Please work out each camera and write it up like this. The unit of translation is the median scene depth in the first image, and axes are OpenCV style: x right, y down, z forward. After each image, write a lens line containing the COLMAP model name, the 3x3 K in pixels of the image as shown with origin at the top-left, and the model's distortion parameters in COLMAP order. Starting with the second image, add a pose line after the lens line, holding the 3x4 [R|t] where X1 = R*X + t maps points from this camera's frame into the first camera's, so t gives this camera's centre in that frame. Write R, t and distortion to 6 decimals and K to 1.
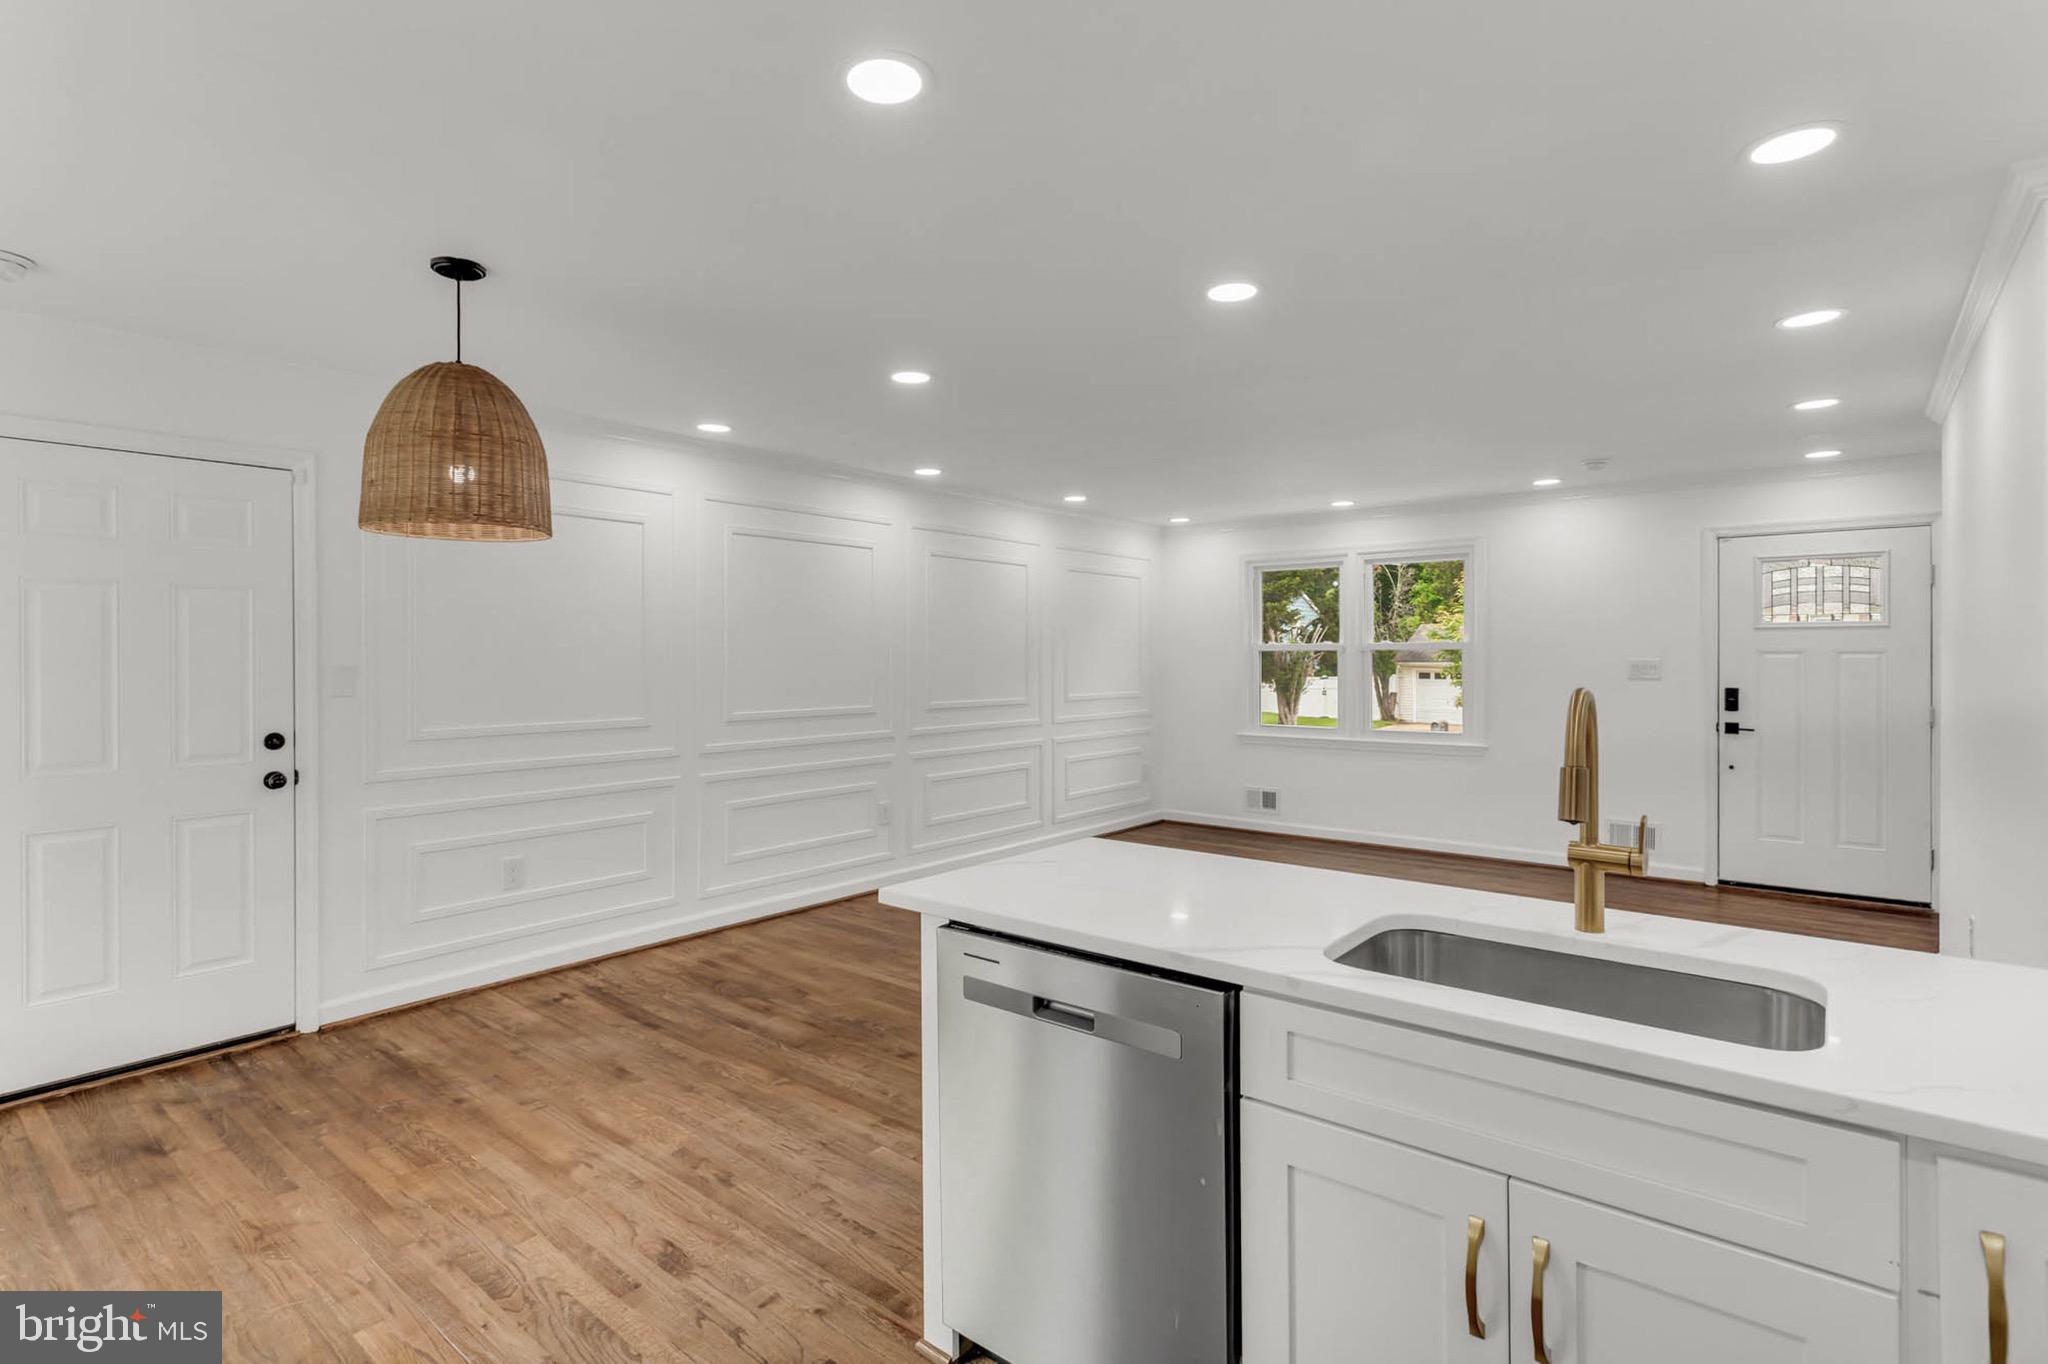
lens RADIAL K [[946.3, 0, 1075.6], [0, 946.3, 660.7], [0, 0, 1]] dist [0.000220, 0.000815]
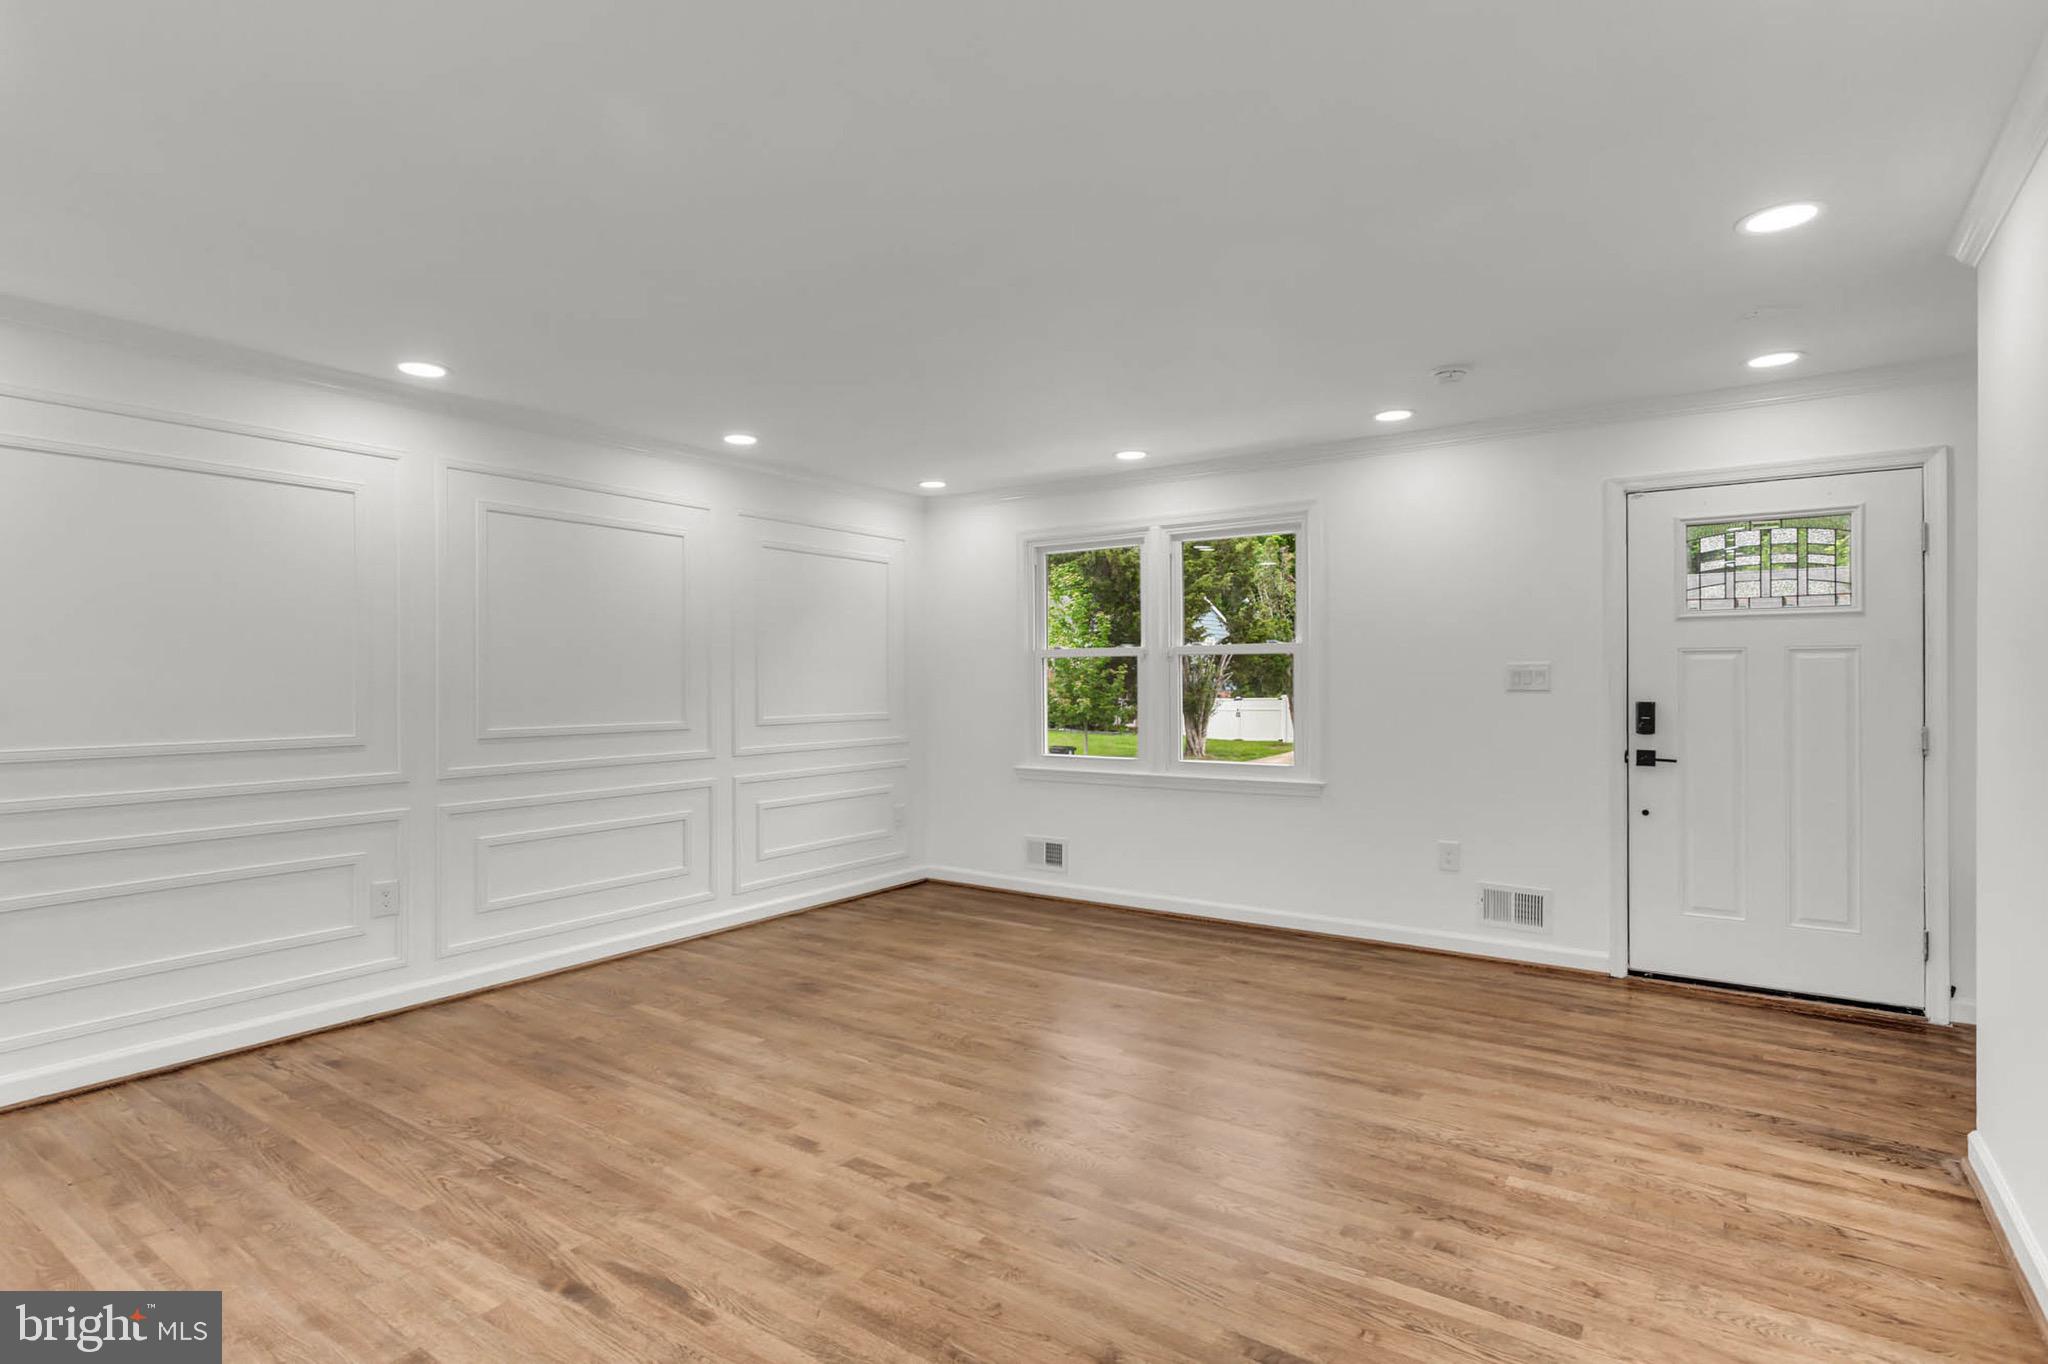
lens RADIAL K [[983.4, 0, 1024.0], [0, 983.4, 682.0], [0, 0, 1]] dist [-0.000364, 0.000197]
pose [[0.999103, -0.003778, 0.042188, 0.205294], [0.003794, 0.999993, -0.000287, 0.013049], [-0.042186, 0.000447, 0.999110, 0.295739]]
